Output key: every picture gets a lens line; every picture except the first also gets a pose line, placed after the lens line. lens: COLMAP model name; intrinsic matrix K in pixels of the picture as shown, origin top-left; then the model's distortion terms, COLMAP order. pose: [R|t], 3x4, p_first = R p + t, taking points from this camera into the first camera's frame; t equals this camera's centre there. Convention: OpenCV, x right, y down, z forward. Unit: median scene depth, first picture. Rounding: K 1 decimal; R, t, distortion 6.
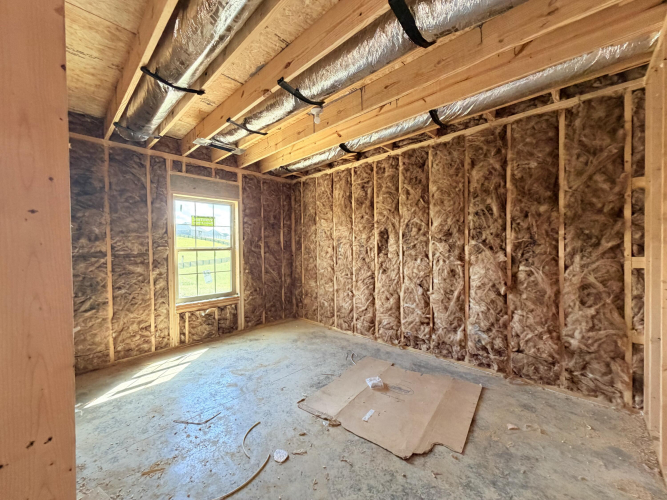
lens RADIAL K [[270.8, 0, 329.0], [0, 270.8, 251.1], [0, 0, 1]] dist [-0.001977, -0.001121]
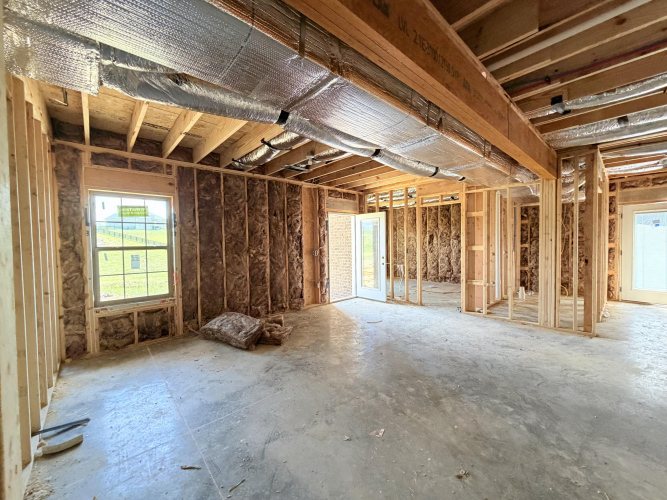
lens RADIAL K [[270.8, 0, 328.7], [0, 270.8, 251.2], [0, 0, 1]] dist [-0.001977, -0.001121]
pose [[0.997358, -0.001231, -0.072639, -0.520819], [0.002565, 0.999830, 0.018280, 0.022660], [0.072604, -0.018418, 0.997191, -1.434041]]
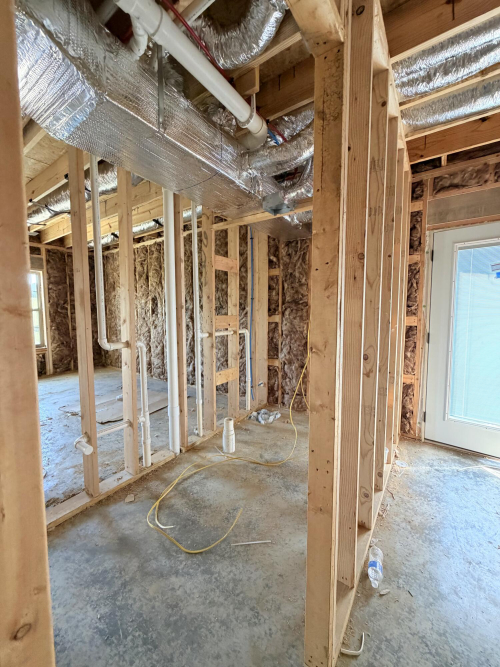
lens RADIAL K [[270.8, 0, 246.8], [0, 270.8, 332.5], [0, 0, 1]] dist [-0.001977, -0.001121]
pose [[0.987966, -0.004924, 0.154595, 0.437221], [-0.005636, 0.997683, 0.067794, 0.005891], [-0.154571, -0.067850, 0.985649, -0.418858]]
